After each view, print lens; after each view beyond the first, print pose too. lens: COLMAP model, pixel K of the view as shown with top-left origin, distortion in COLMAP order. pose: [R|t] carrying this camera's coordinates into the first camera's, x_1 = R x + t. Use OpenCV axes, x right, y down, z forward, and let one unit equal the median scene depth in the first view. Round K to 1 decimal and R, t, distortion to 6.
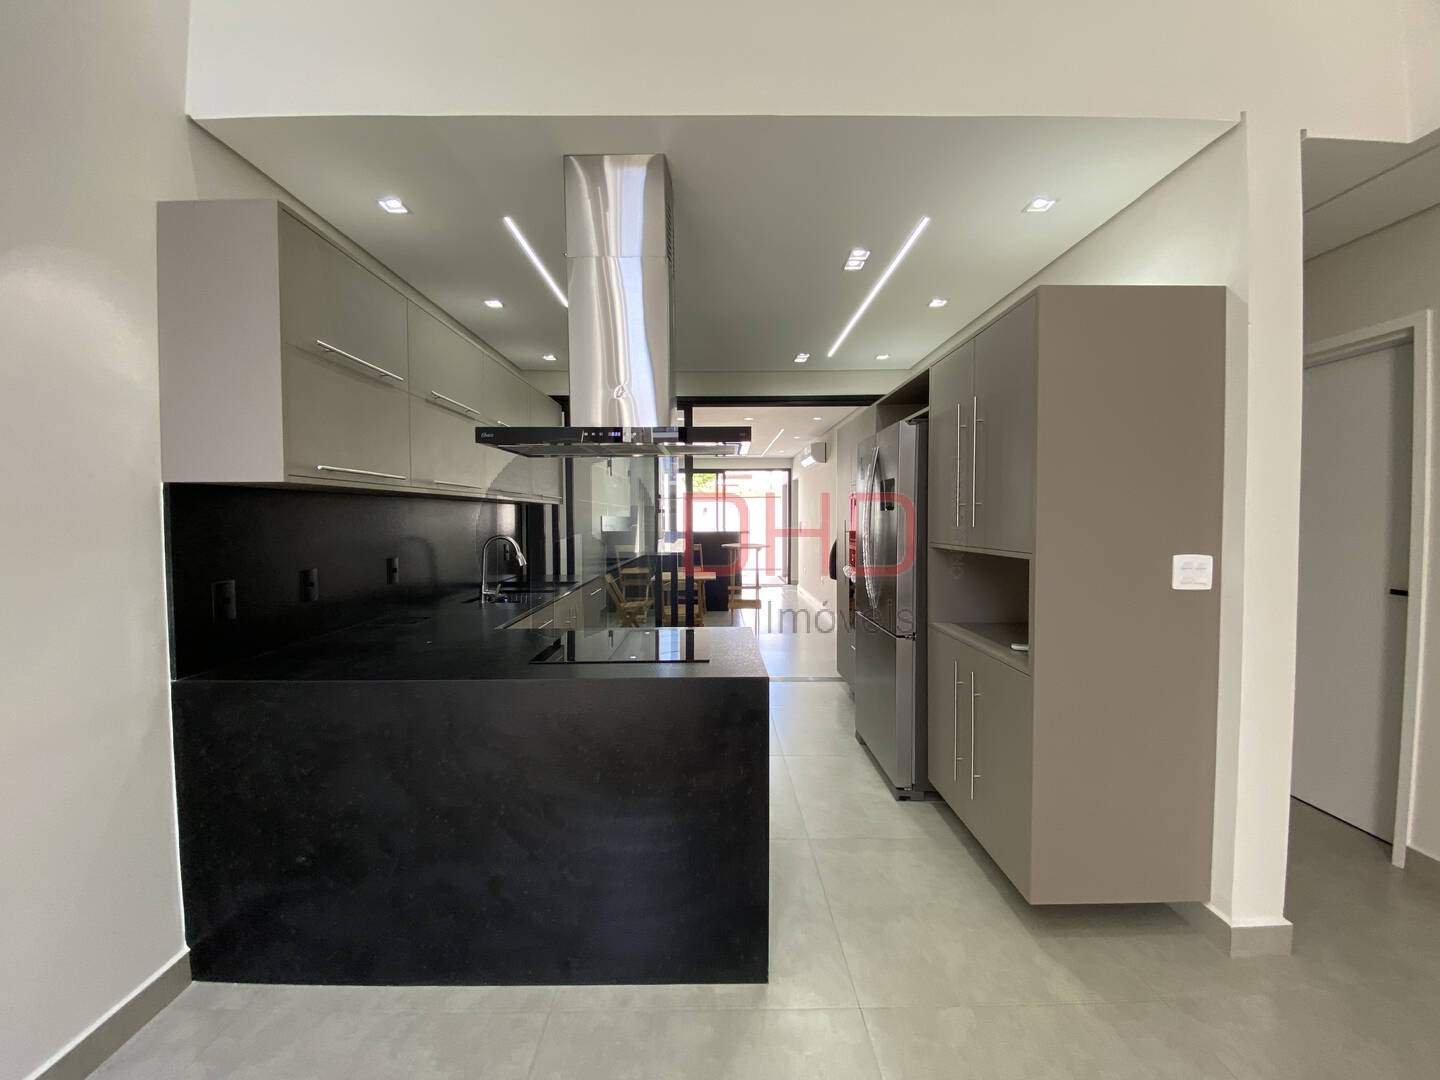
lens RADIAL K [[585.3, 0, 715.6], [0, 585.3, 538.0], [0, 0, 1]] dist [0.027418, -0.025643]
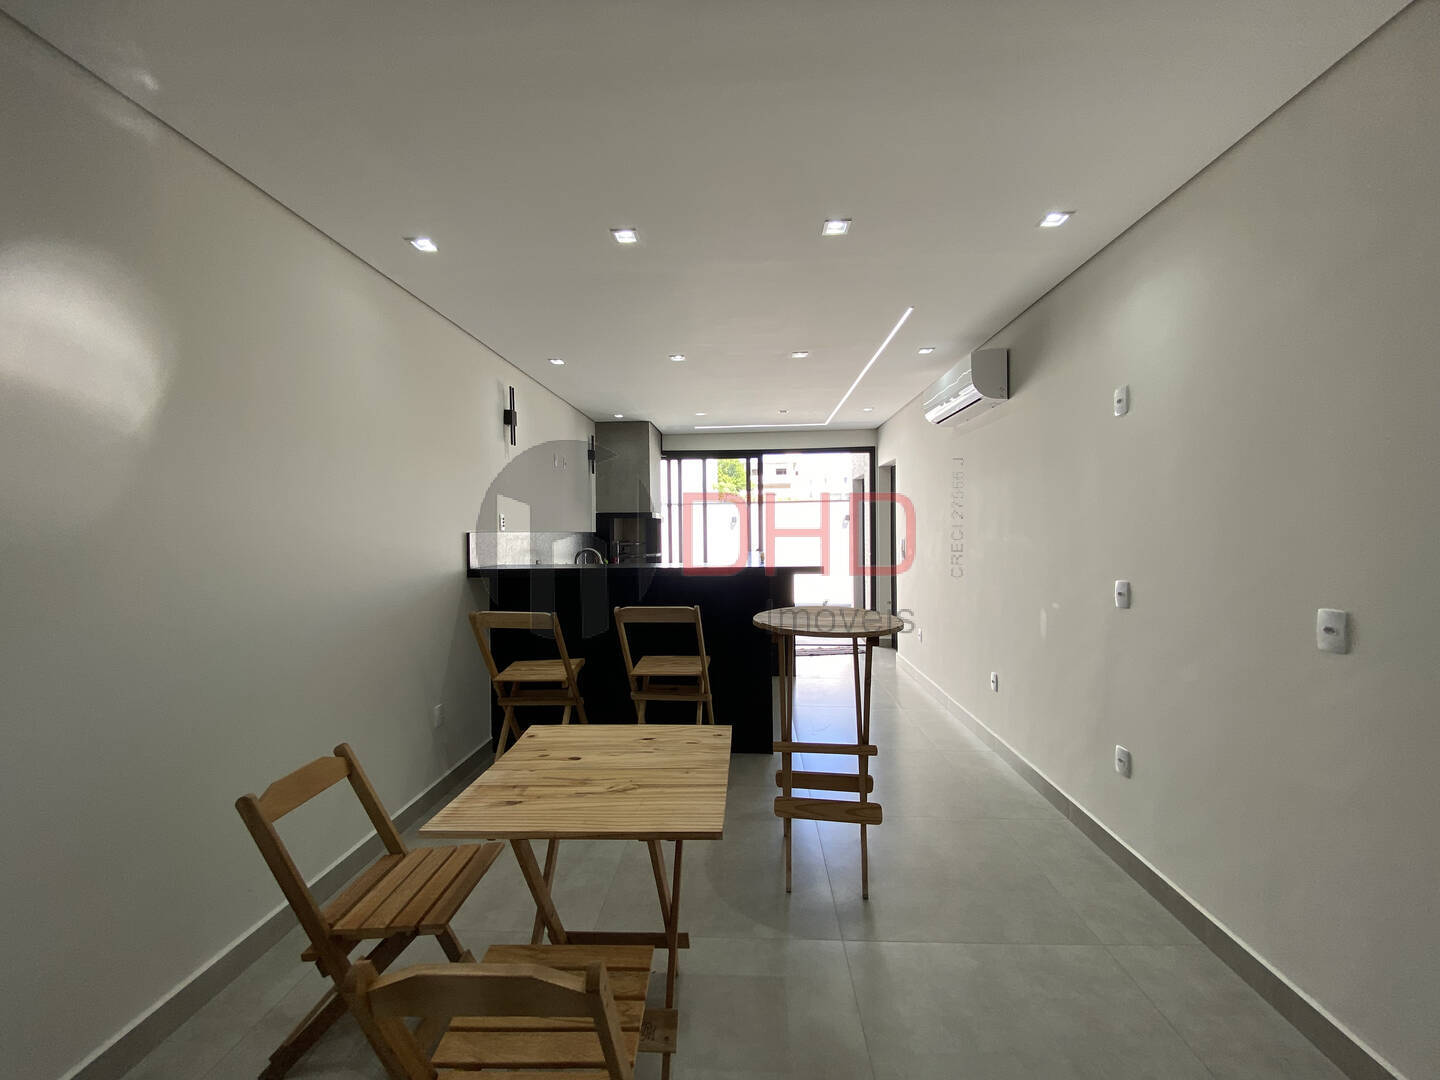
lens RADIAL K [[565.3, 0, 721.6], [0, 565.3, 546.4], [0, 0, 1]] dist [-0.066416, -0.000077]
pose [[0.998401, -0.014029, -0.054756, 0.007928], [0.013735, 0.999889, -0.005743, -0.025038], [0.054831, 0.004981, 0.998483, 0.588671]]
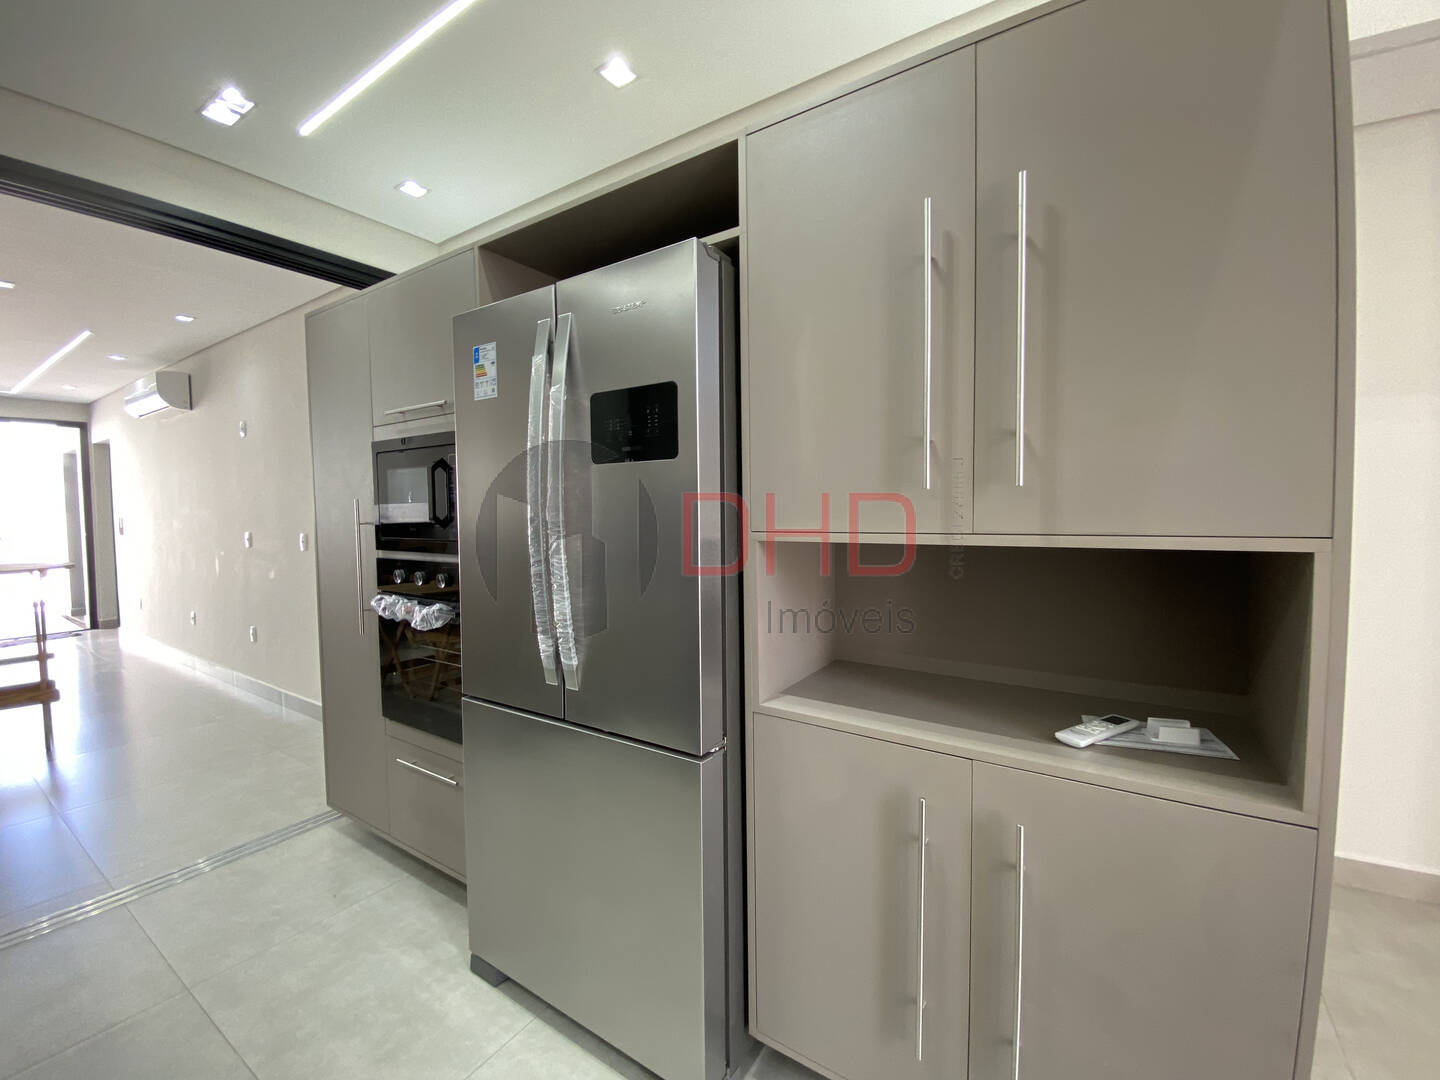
lens RADIAL K [[585.3, 0, 715.6], [0, 585.3, 538.0], [0, 0, 1]] dist [0.027418, -0.025643]
pose [[0.551826, -0.042662, 0.832868, -0.010467], [0.038949, 0.998919, 0.025362, 0.000369], [-0.833050, 0.018444, 0.552891, 0.263448]]
